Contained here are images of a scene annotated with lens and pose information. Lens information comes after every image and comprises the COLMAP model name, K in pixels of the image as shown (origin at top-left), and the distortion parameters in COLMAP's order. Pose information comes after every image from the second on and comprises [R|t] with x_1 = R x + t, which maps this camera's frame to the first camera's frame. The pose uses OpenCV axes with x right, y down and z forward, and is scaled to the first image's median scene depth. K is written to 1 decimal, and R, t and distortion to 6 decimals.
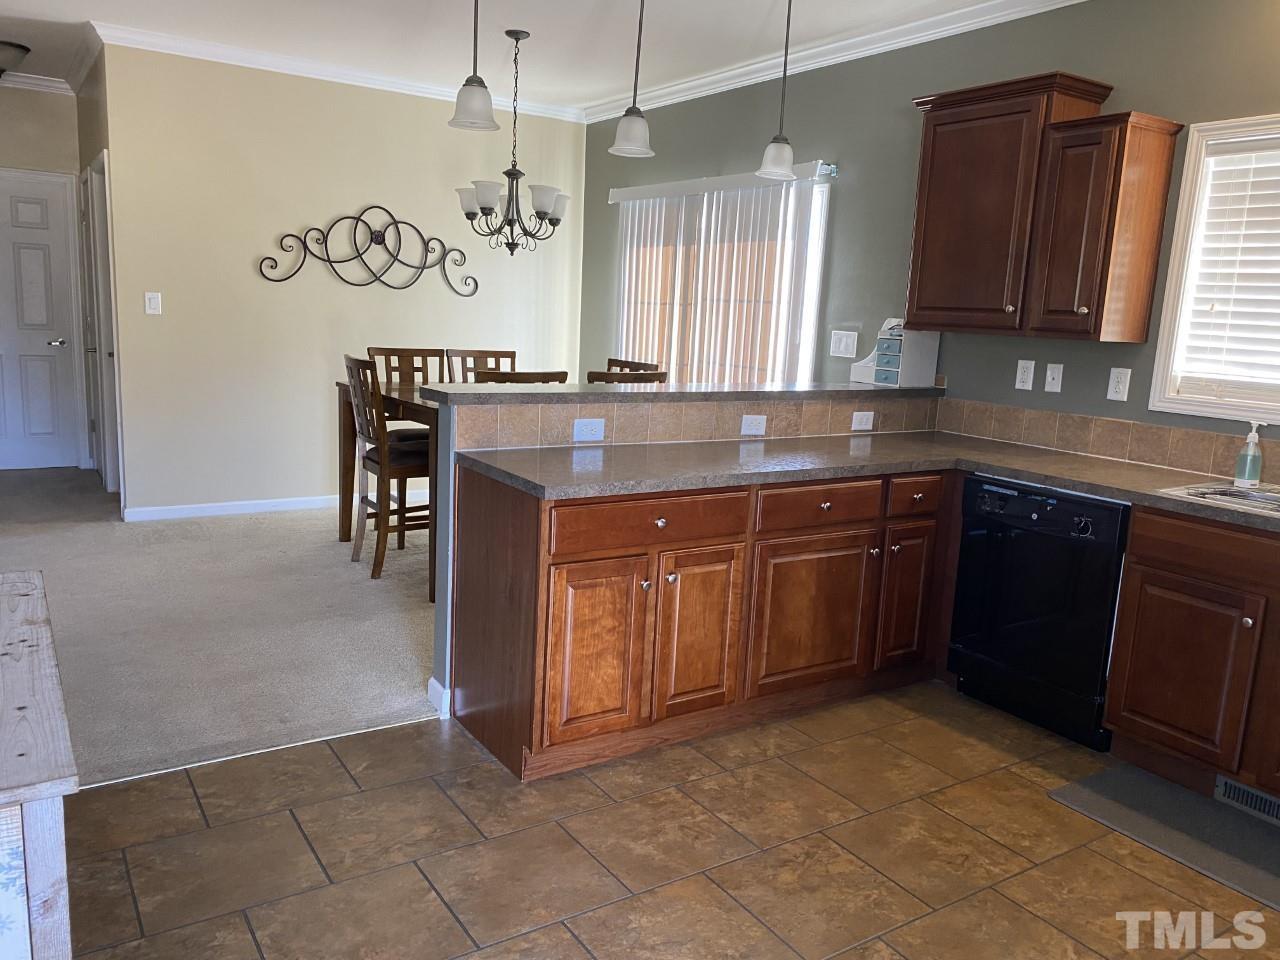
lens RADIAL K [[963.9, 0, 647.2], [0, 963.9, 483.8], [0, 0, 1]] dist [0.174267, -0.391397]
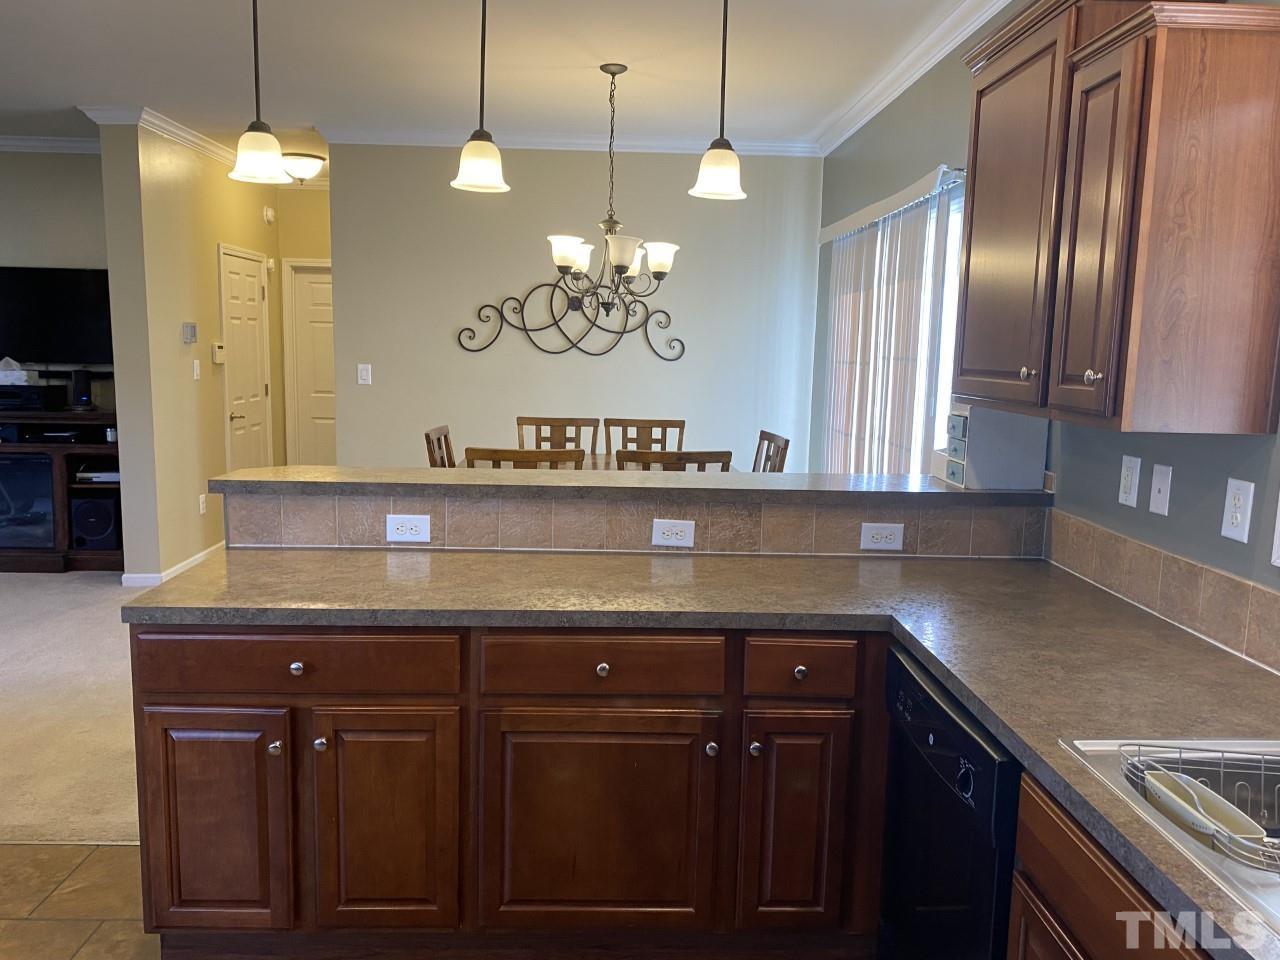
lens RADIAL K [[963.9, 0, 647.2], [0, 963.9, 483.8], [0, 0, 1]] dist [0.174267, -0.391397]
pose [[0.852932, 0.046404, -0.519955, 0.360226], [-0.075868, 0.996485, -0.035521, -0.054048], [0.516479, 0.069745, 0.853455, 0.278078]]
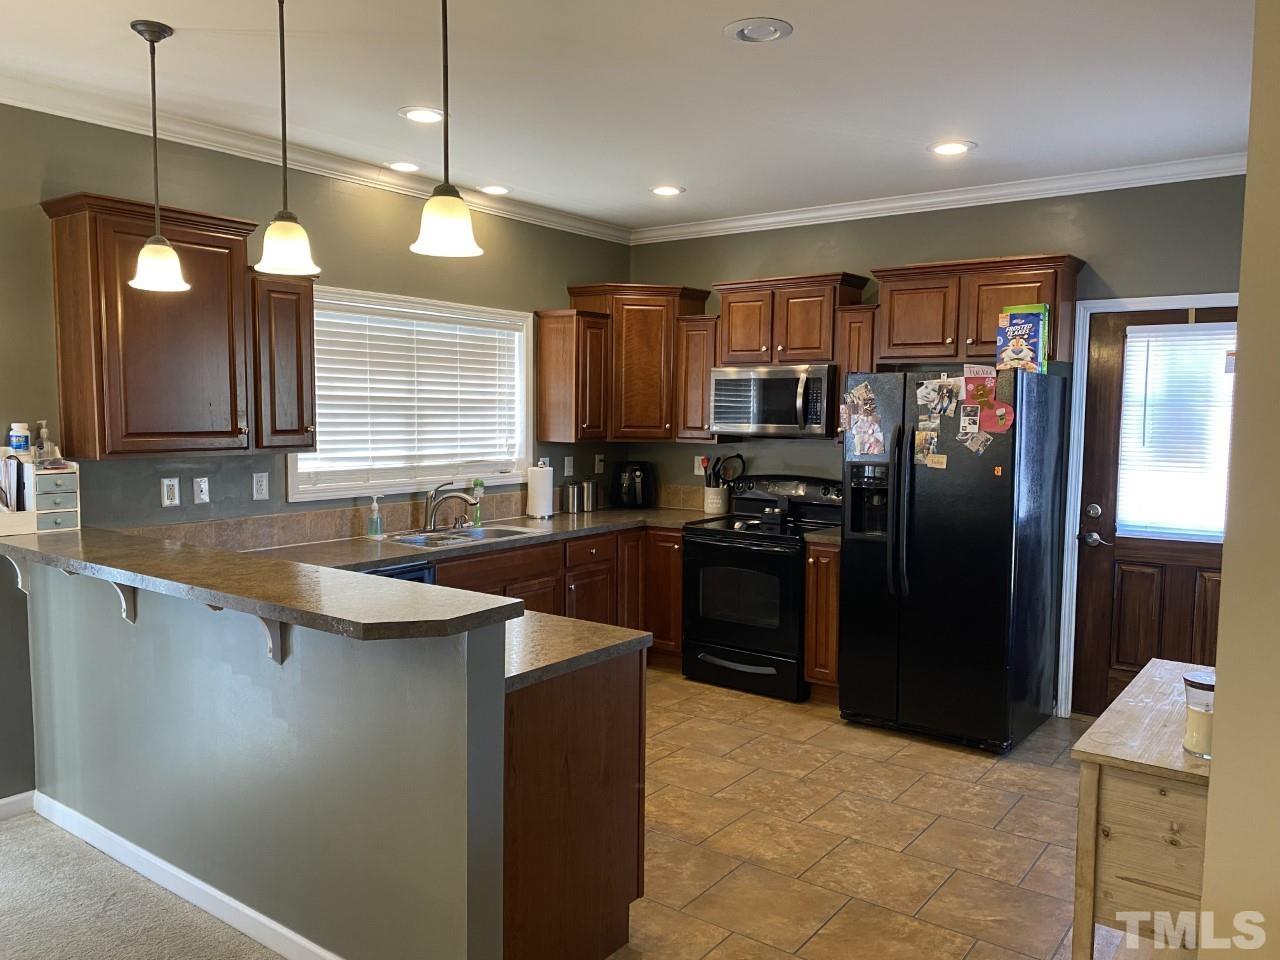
lens RADIAL K [[963.9, 0, 647.2], [0, 963.9, 483.8], [0, 0, 1]] dist [0.174267, -0.391397]
pose [[-0.342699, -0.127230, 0.930790, -0.594173], [0.137496, 0.973325, 0.183667, -0.195692], [-0.929329, 0.190923, -0.316064, 0.712358]]
